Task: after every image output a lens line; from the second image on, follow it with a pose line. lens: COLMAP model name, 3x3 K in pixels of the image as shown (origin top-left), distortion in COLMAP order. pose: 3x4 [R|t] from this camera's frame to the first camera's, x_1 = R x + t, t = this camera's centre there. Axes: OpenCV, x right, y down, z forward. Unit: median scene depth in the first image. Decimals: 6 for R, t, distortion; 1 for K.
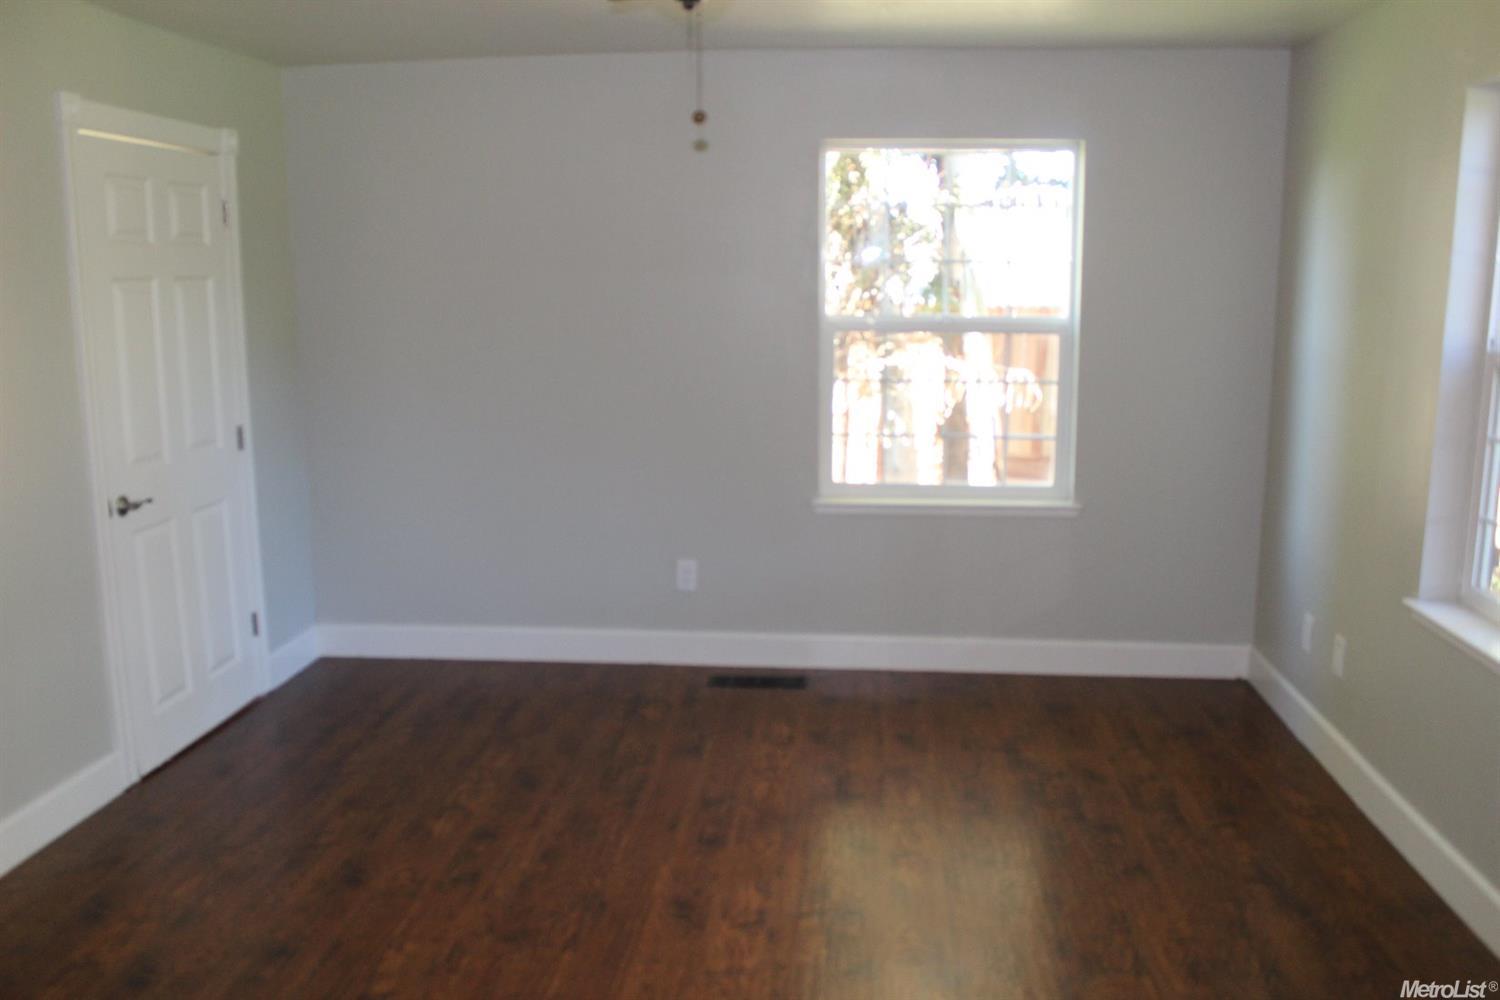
lens RADIAL K [[1263.1, 0, 755.3], [0, 1263.1, 495.1], [0, 0, 1]] dist [-0.169963, 0.156640]
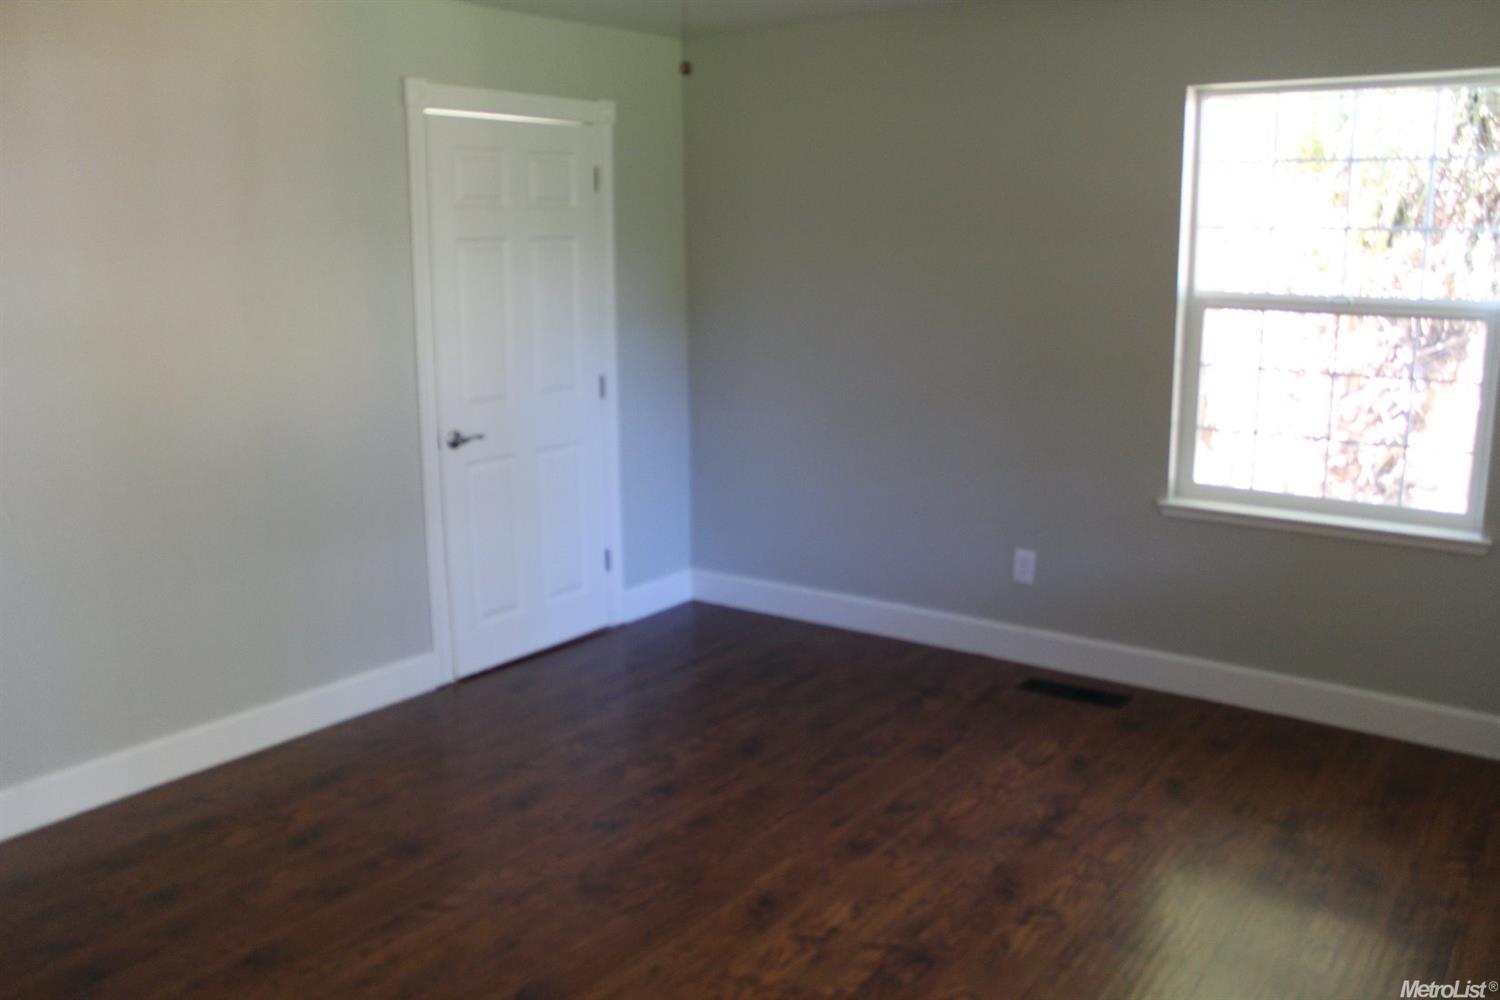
lens RADIAL K [[1263.1, 0, 755.3], [0, 1263.1, 495.1], [0, 0, 1]] dist [-0.169963, 0.156640]
pose [[0.856660, 0.101456, -0.505807, 0.305083], [-0.088344, 0.994838, 0.049923, -0.022082], [0.508261, 0.001918, 0.861201, 0.137161]]
